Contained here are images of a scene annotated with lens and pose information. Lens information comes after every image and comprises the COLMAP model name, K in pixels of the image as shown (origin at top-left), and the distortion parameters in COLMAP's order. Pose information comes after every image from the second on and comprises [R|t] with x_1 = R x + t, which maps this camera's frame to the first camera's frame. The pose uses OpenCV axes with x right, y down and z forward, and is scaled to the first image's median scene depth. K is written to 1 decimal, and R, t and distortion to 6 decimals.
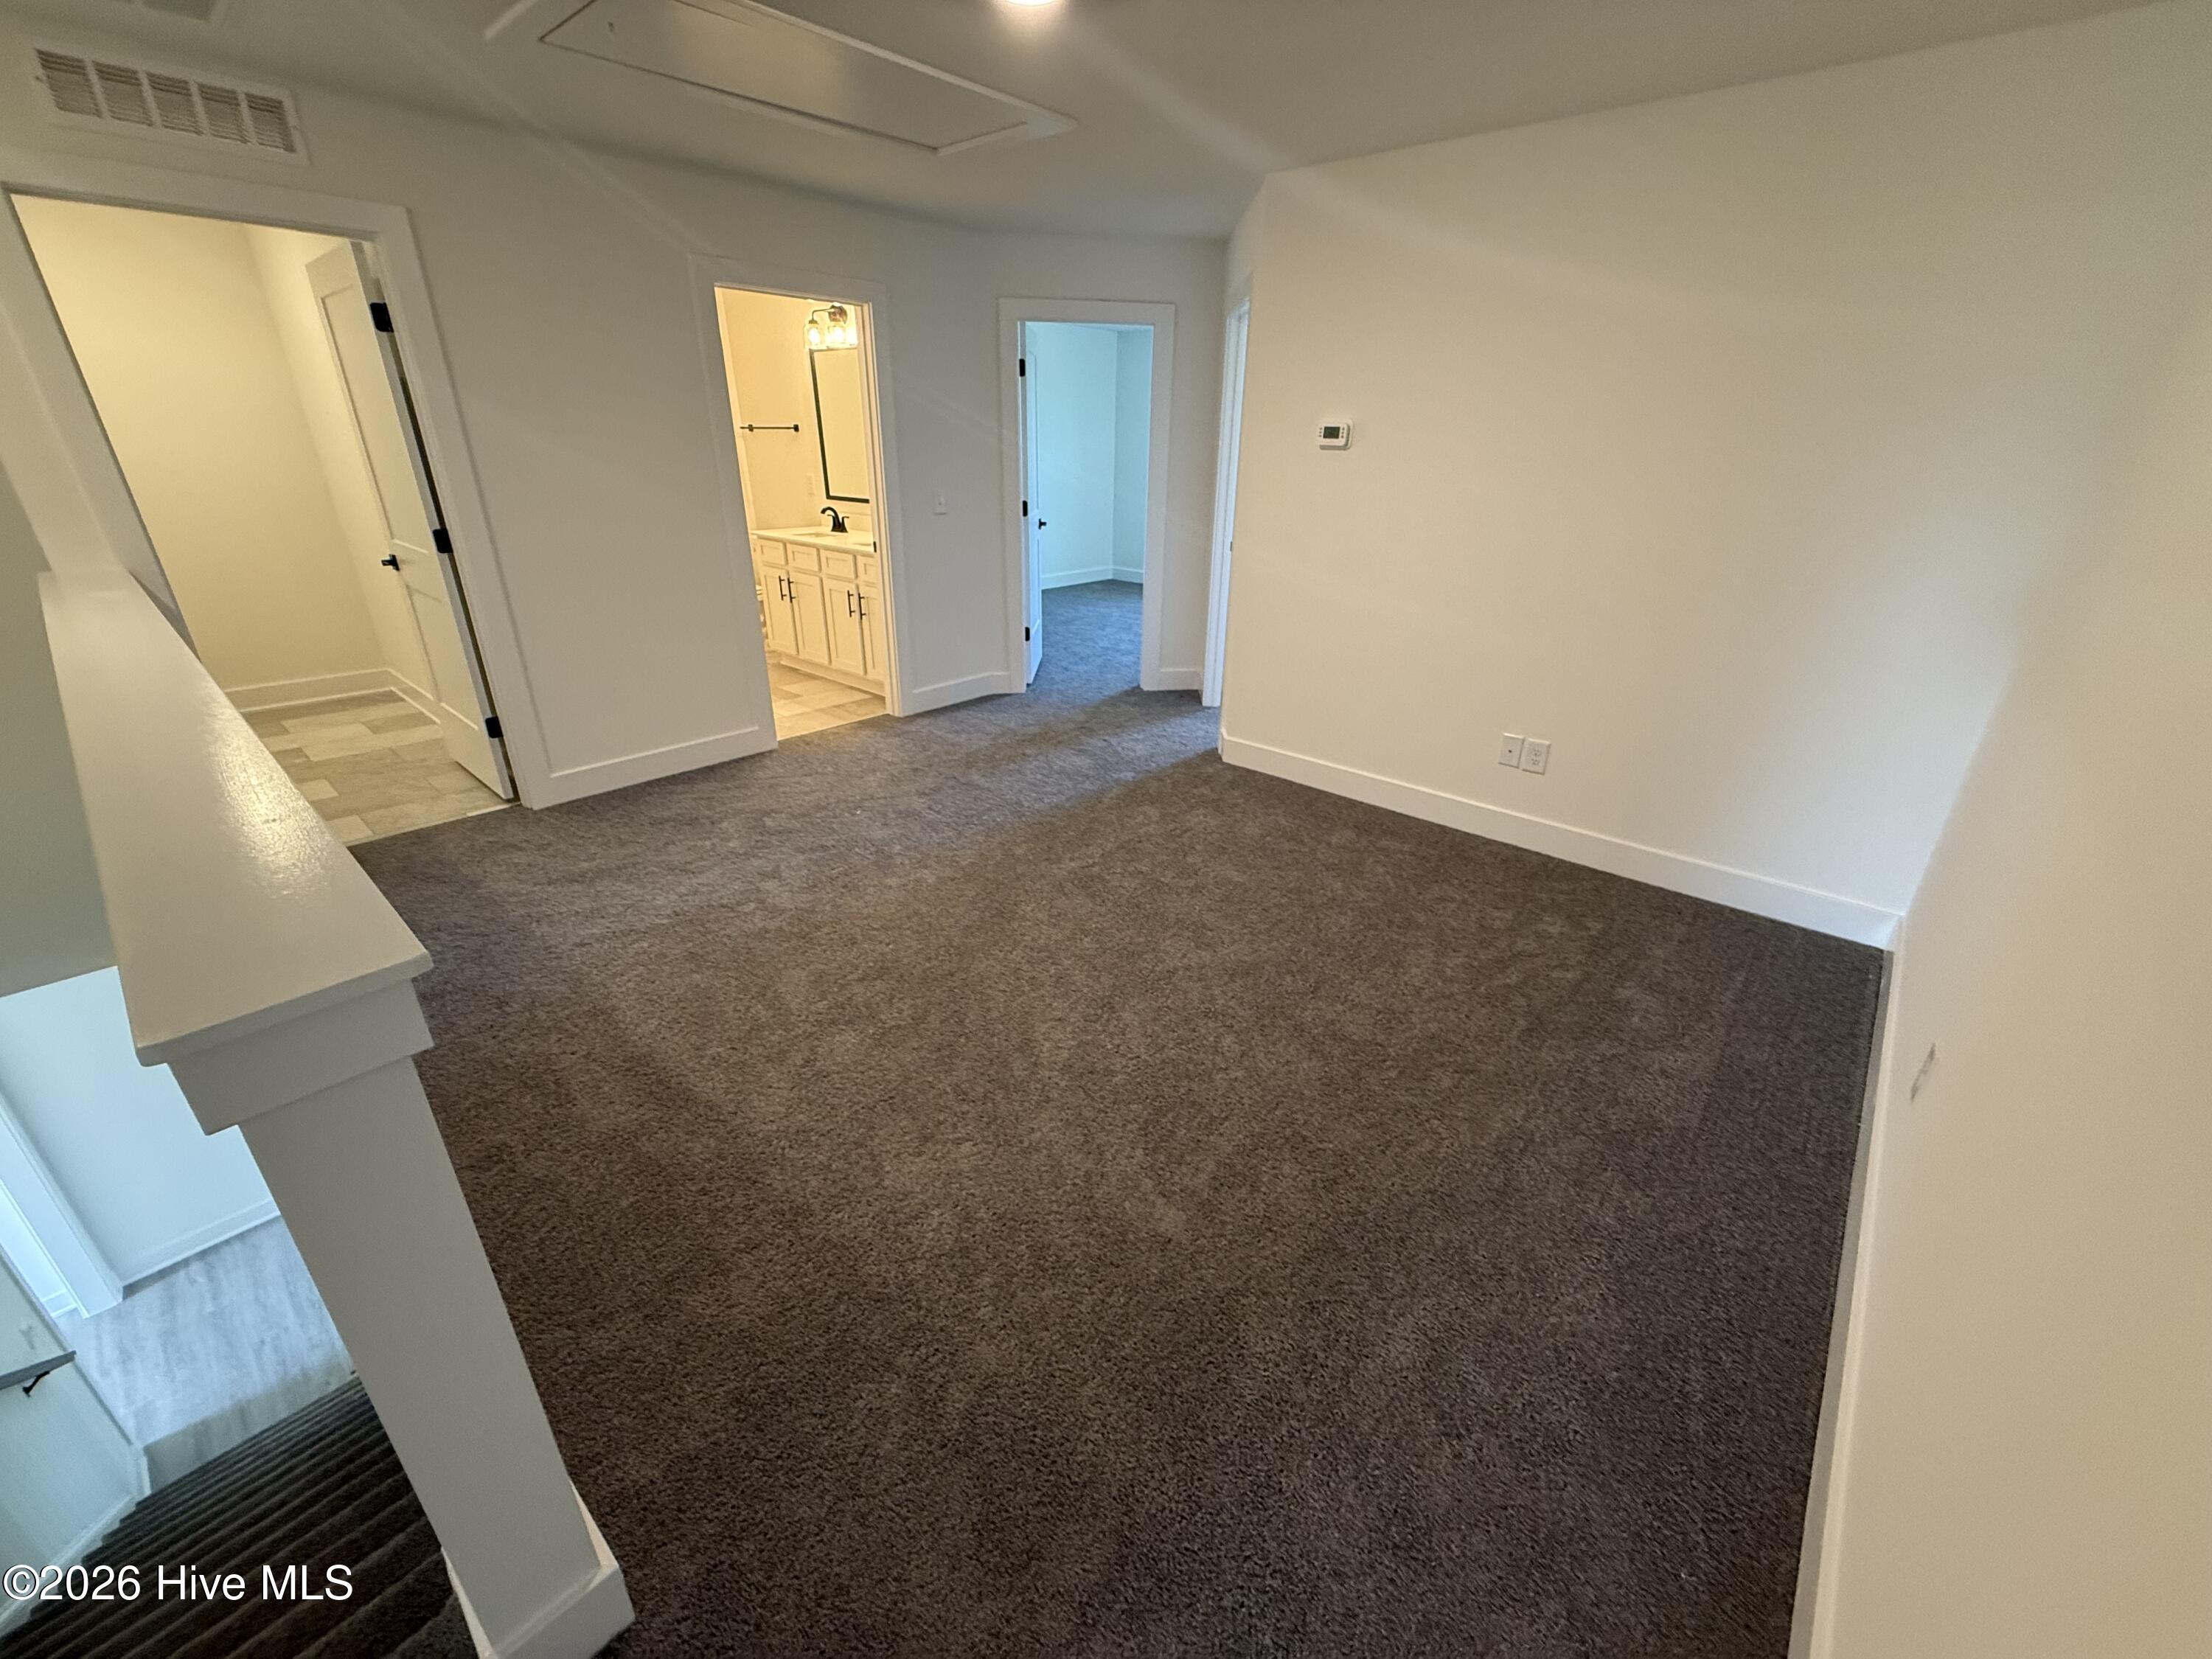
lens RADIAL K [[883.9, 0, 1106.0], [0, 883.9, 829.5], [0, 0, 1]] dist [0.001714, 0.000305]
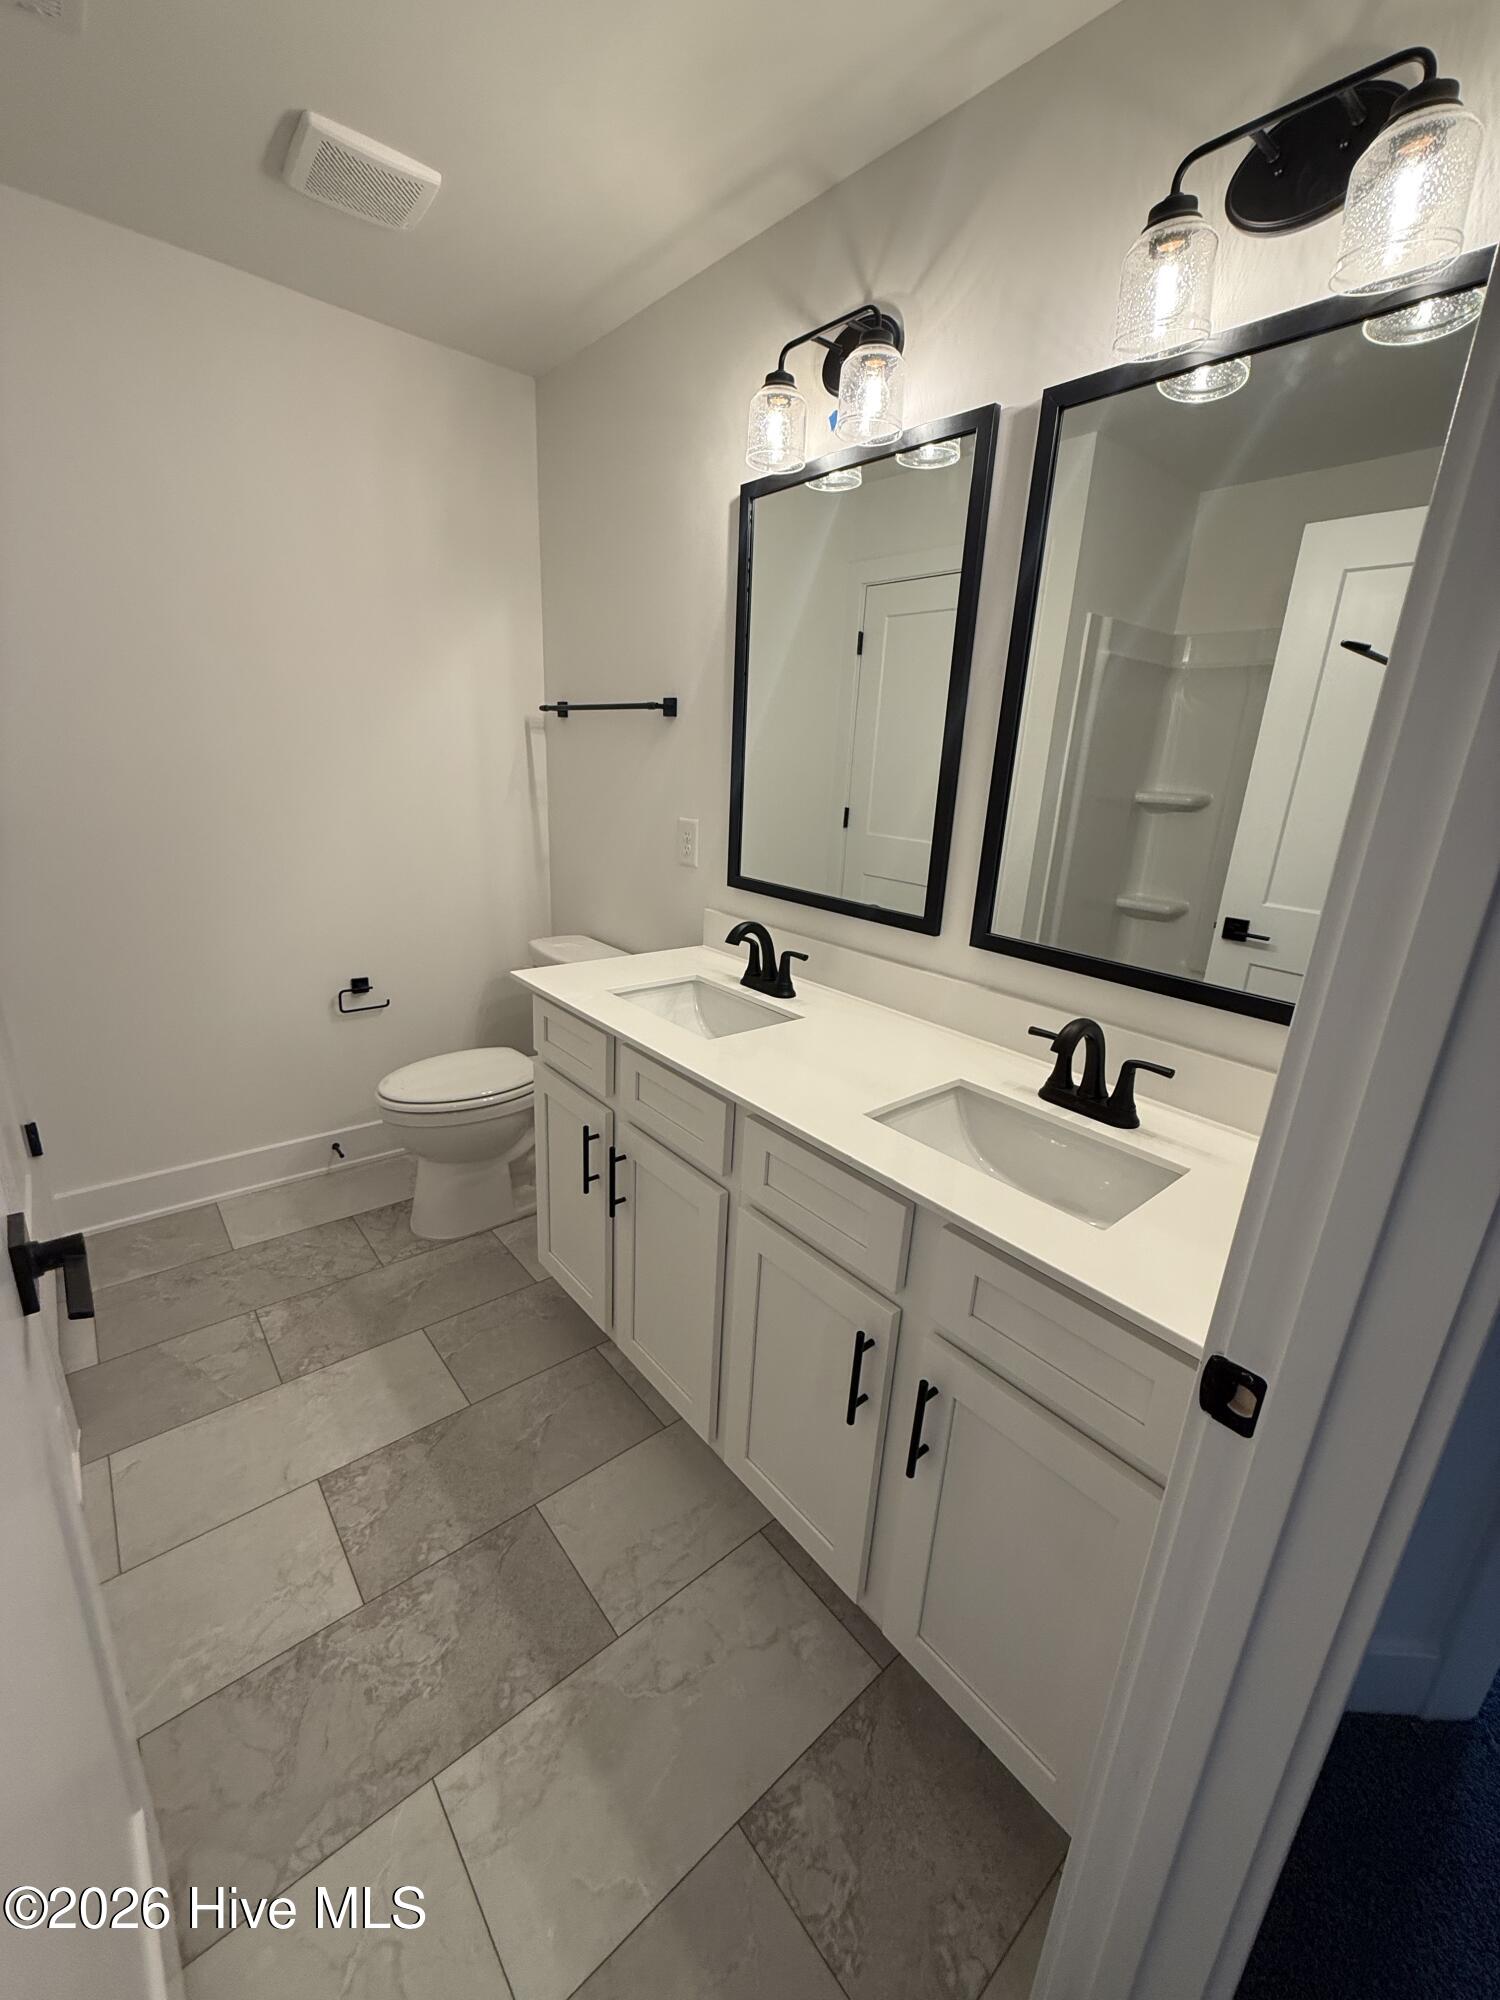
lens RADIAL K [[799.2, 0, 750.0], [0, 799.2, 1000.0], [0, 0, 1]] dist [0.001714, 0.000305]
pose [[0.987754, 0.077063, -0.135659, -0.272138], [-0.093528, 0.988419, -0.119505, -0.300947], [0.124879, 0.130729, 0.983522, 0.709964]]
